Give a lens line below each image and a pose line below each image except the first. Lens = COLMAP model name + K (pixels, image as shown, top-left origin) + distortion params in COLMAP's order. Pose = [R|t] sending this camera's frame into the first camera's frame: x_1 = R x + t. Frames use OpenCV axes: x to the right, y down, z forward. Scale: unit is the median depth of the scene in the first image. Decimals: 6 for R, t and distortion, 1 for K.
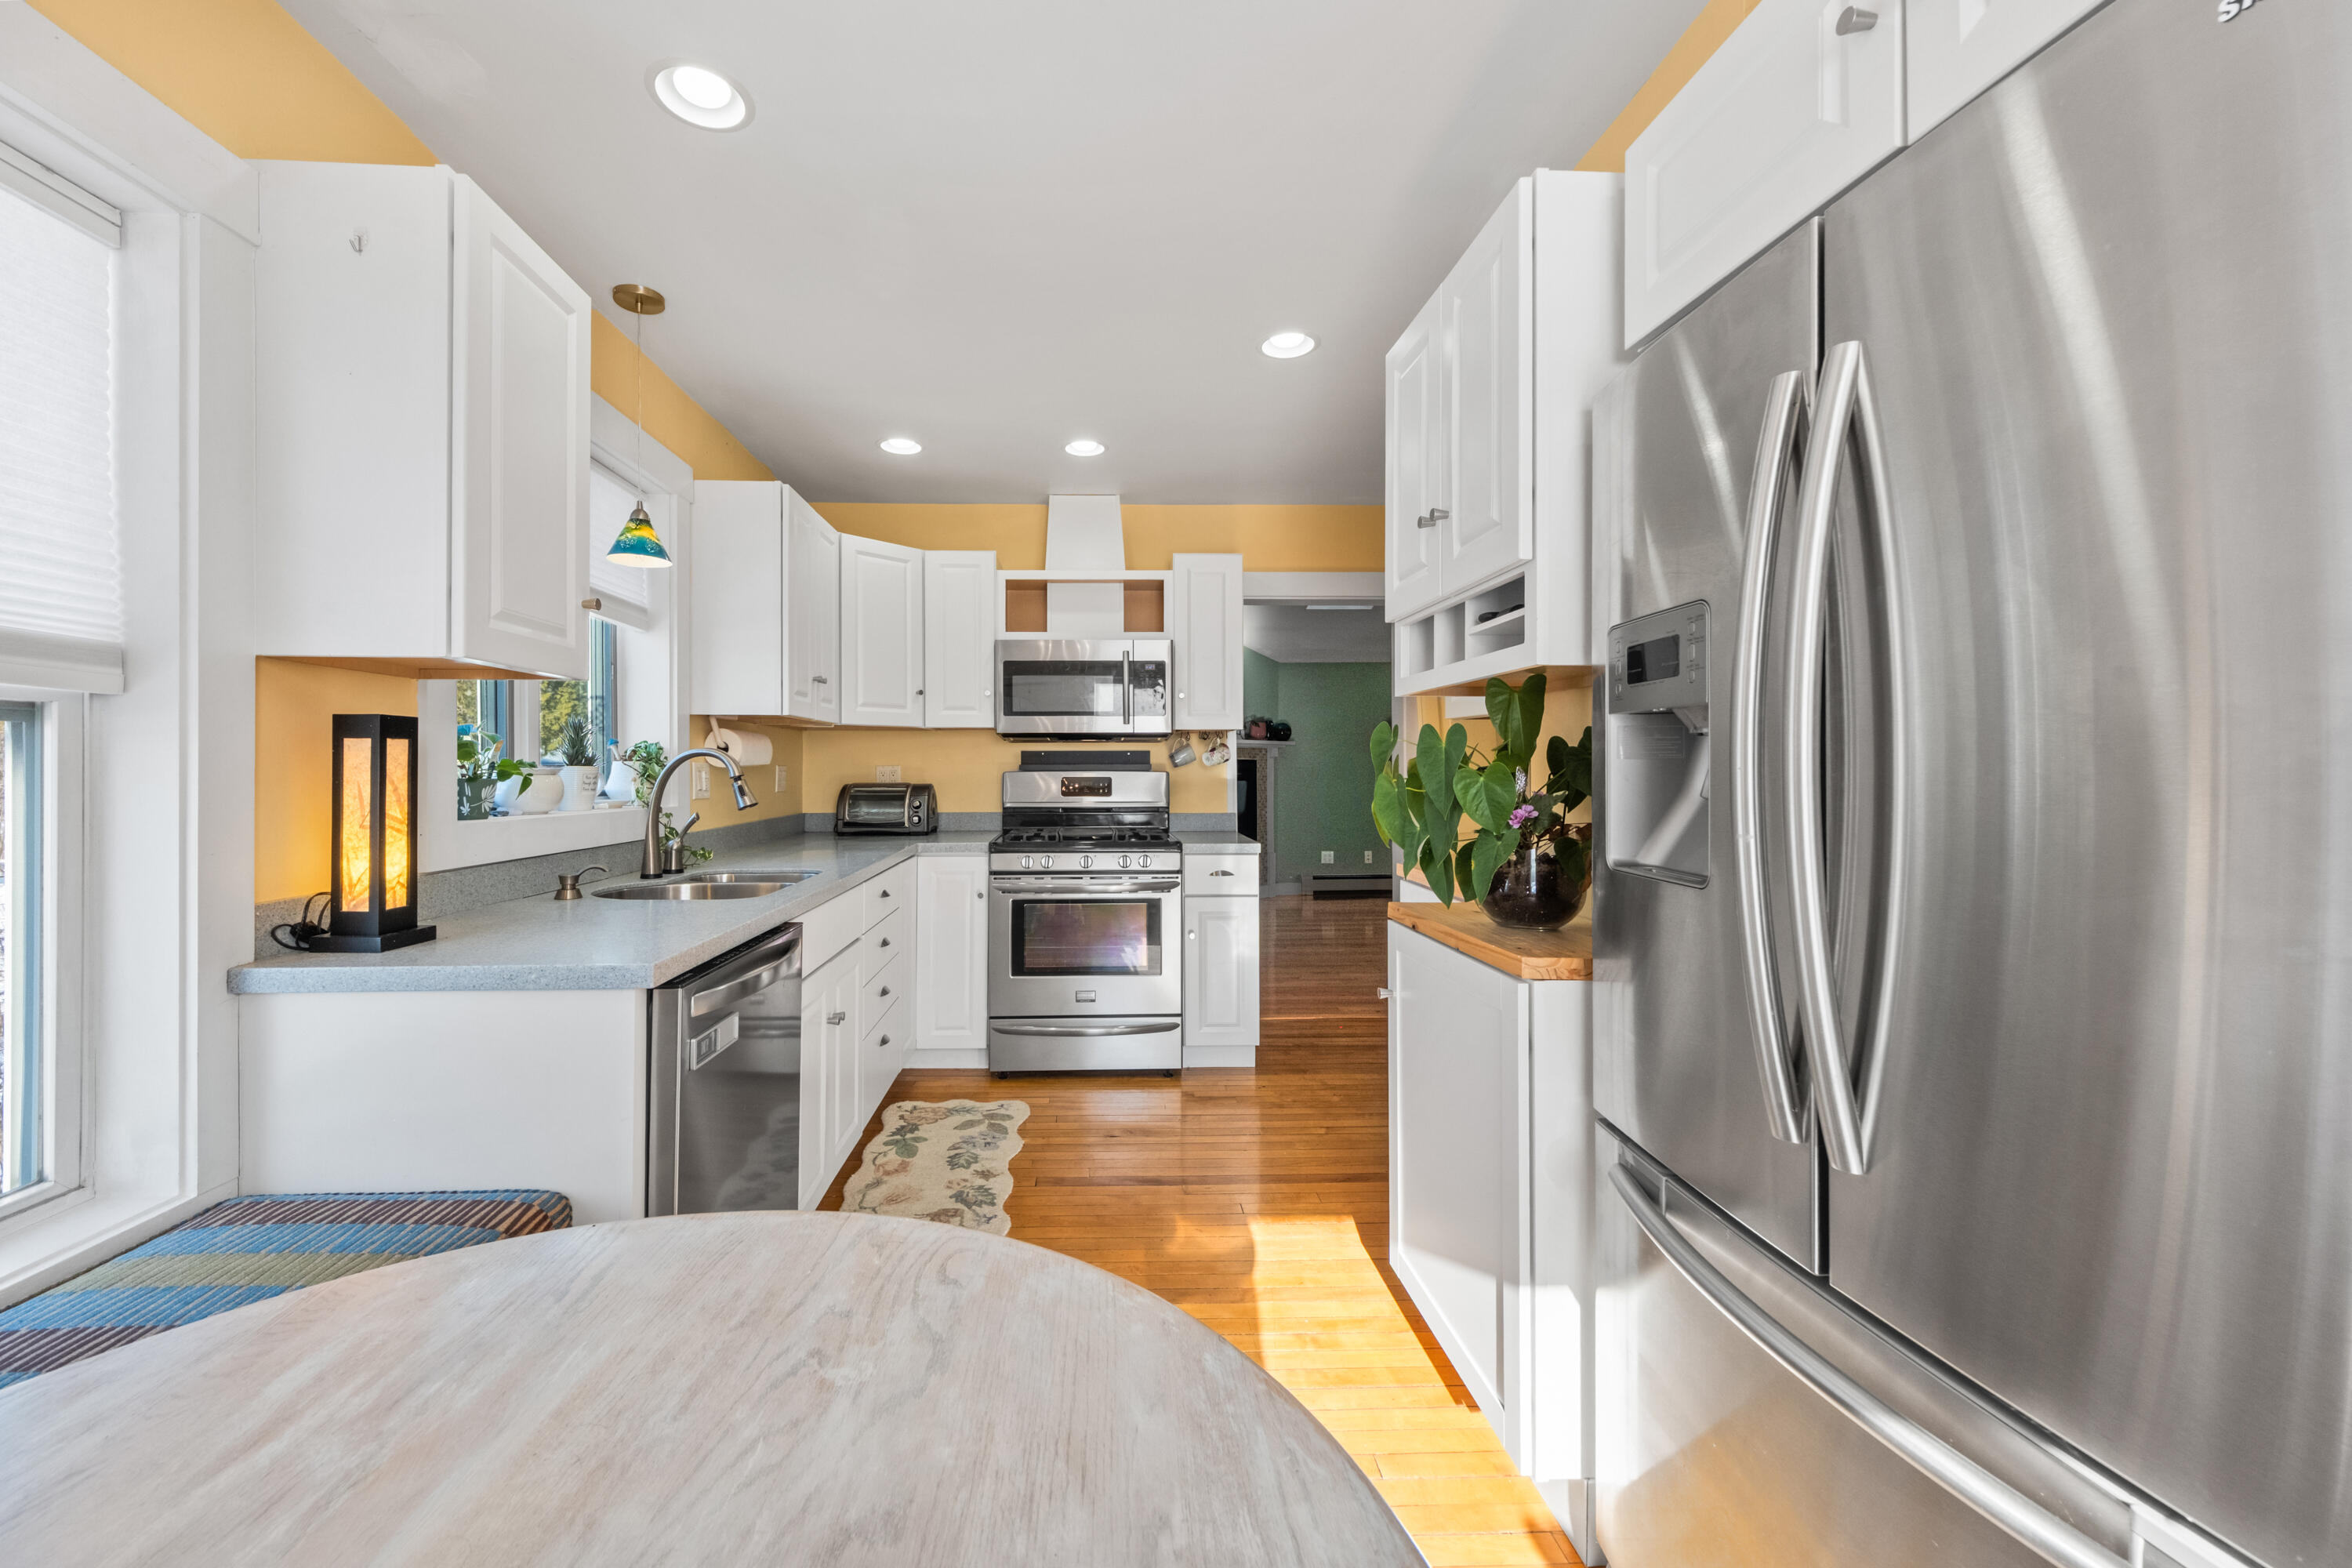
lens RADIAL K [[847.3, 0, 1174.8], [0, 847.3, 776.9], [0, 0, 1]] dist [-0.000294, -0.000343]
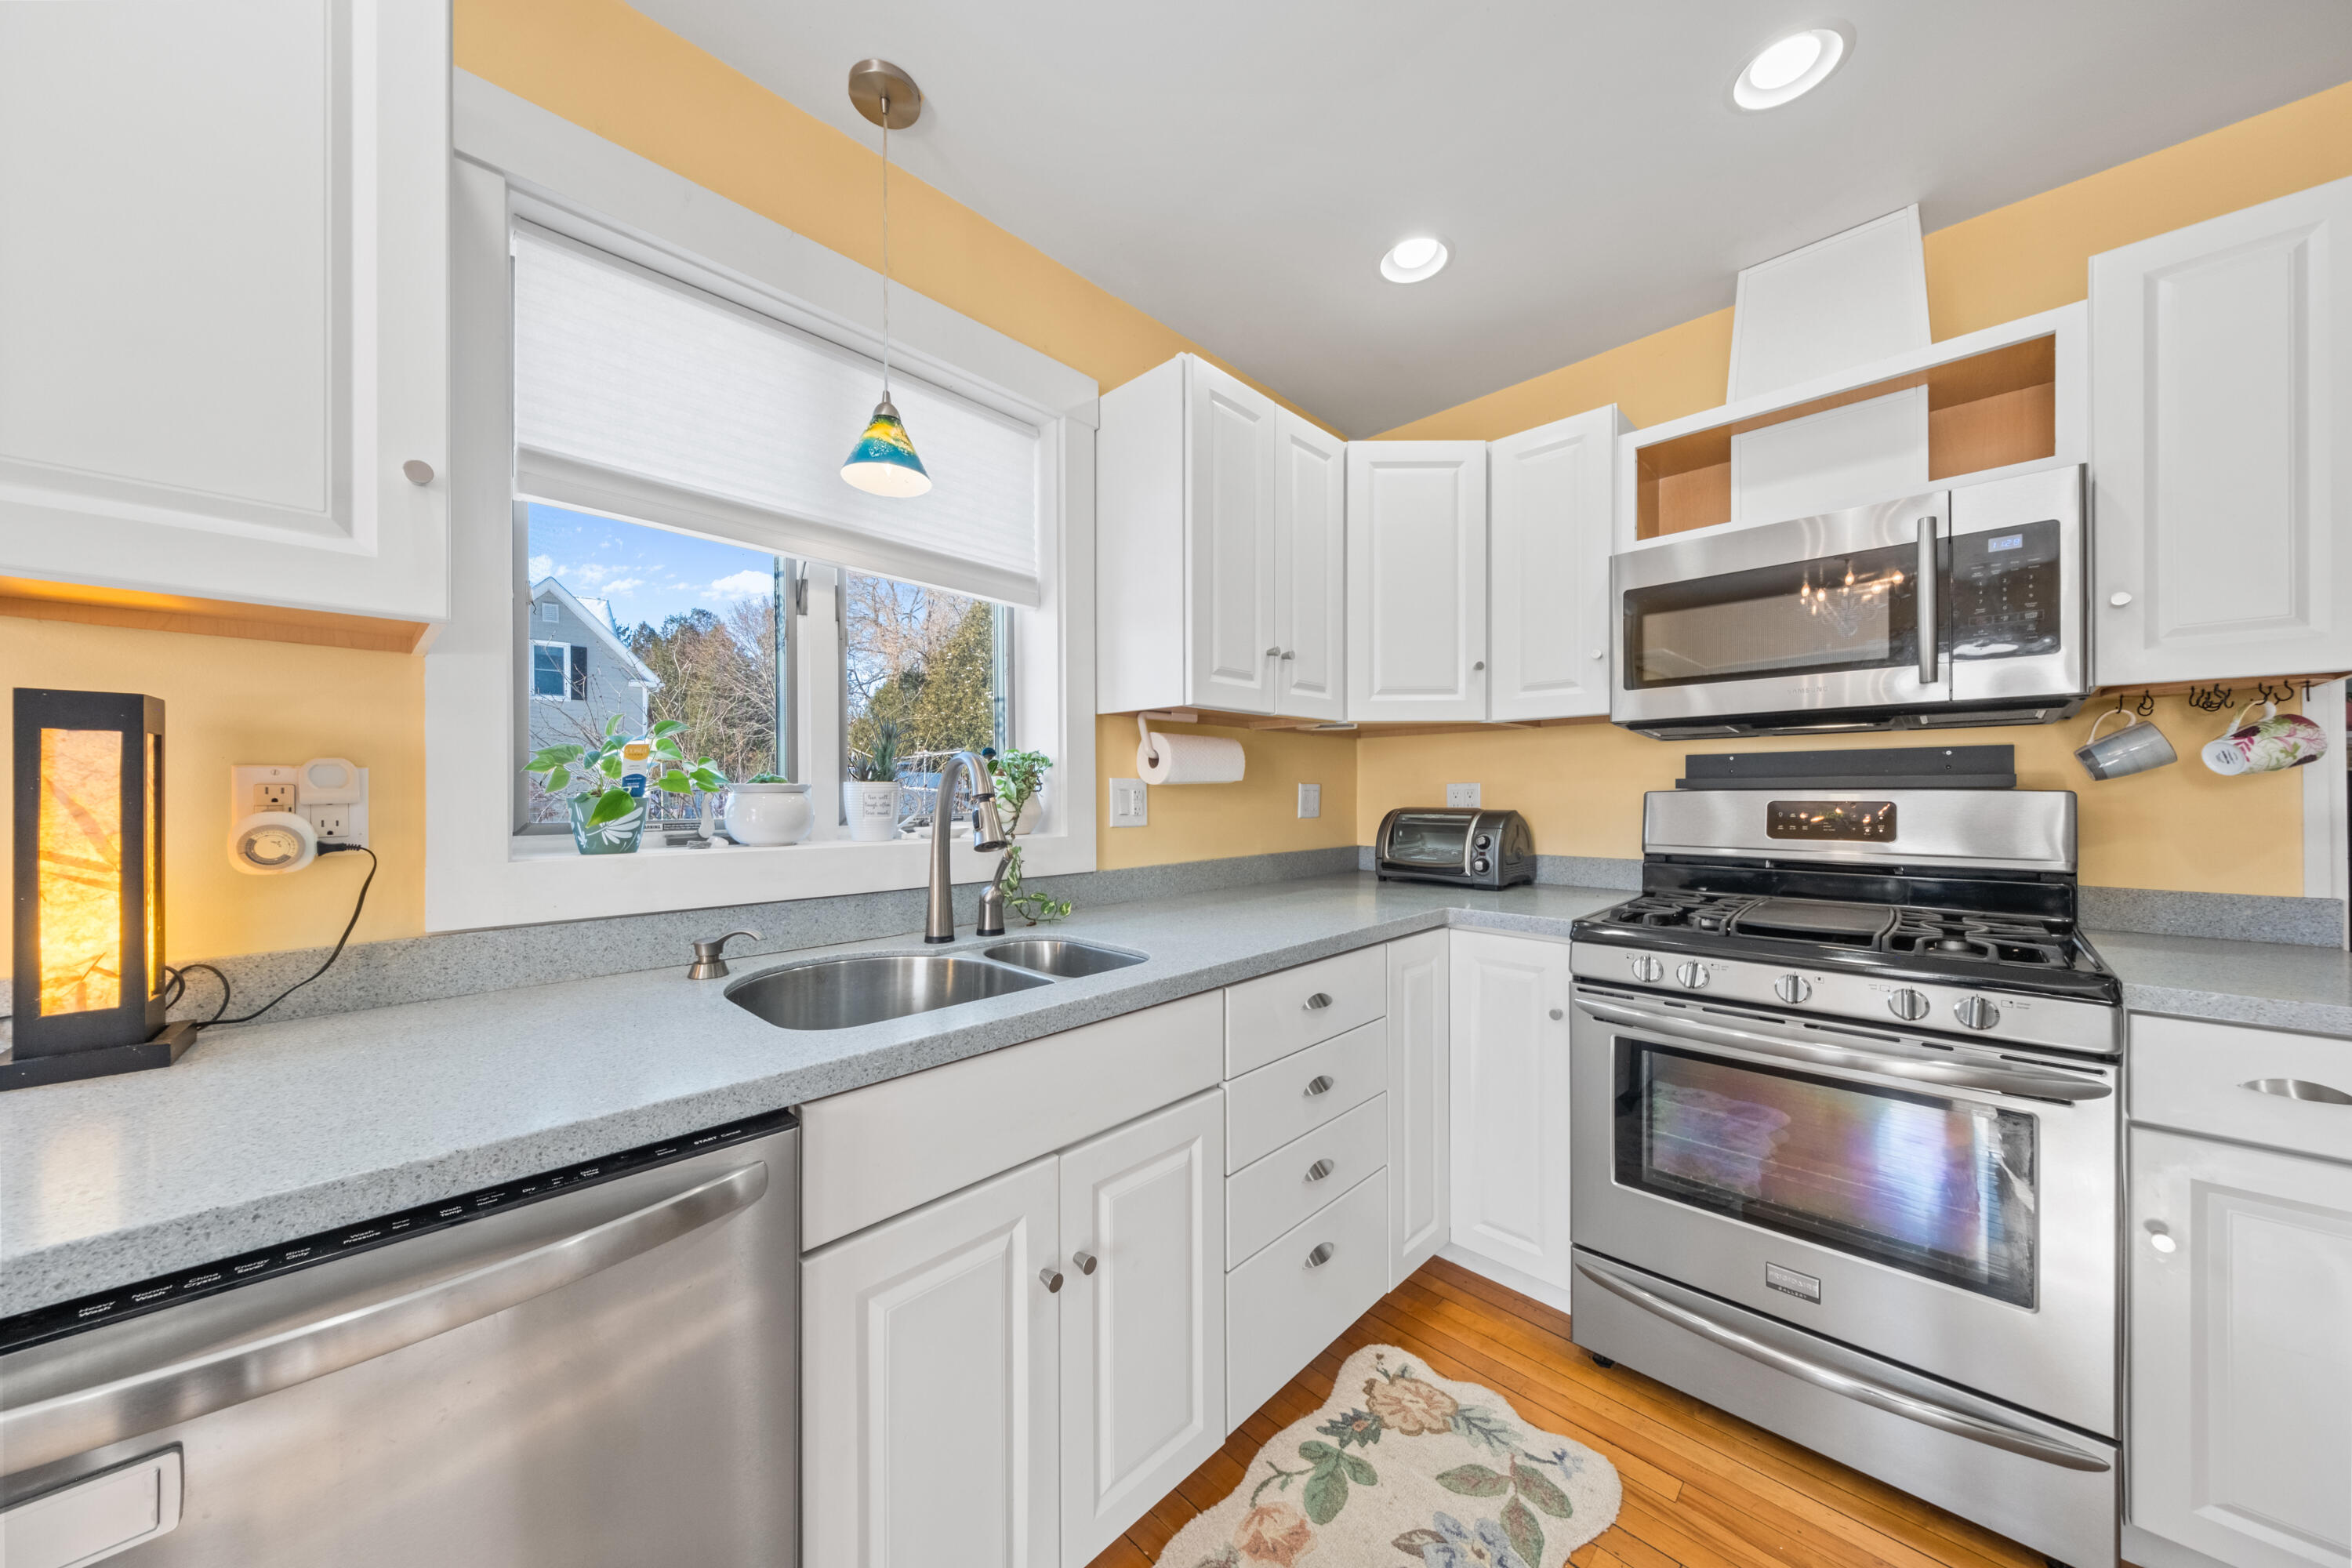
lens RADIAL K [[795.6, 0, 1180.2], [0, 795.6, 795.5], [0, 0, 1]] dist [-0.001728, -0.000135]
pose [[0.650677, 0.002709, -0.759350, 0.003904], [-0.005872, 0.999982, -0.001464, -0.000573], [0.759332, 0.005412, 0.650681, 0.442607]]
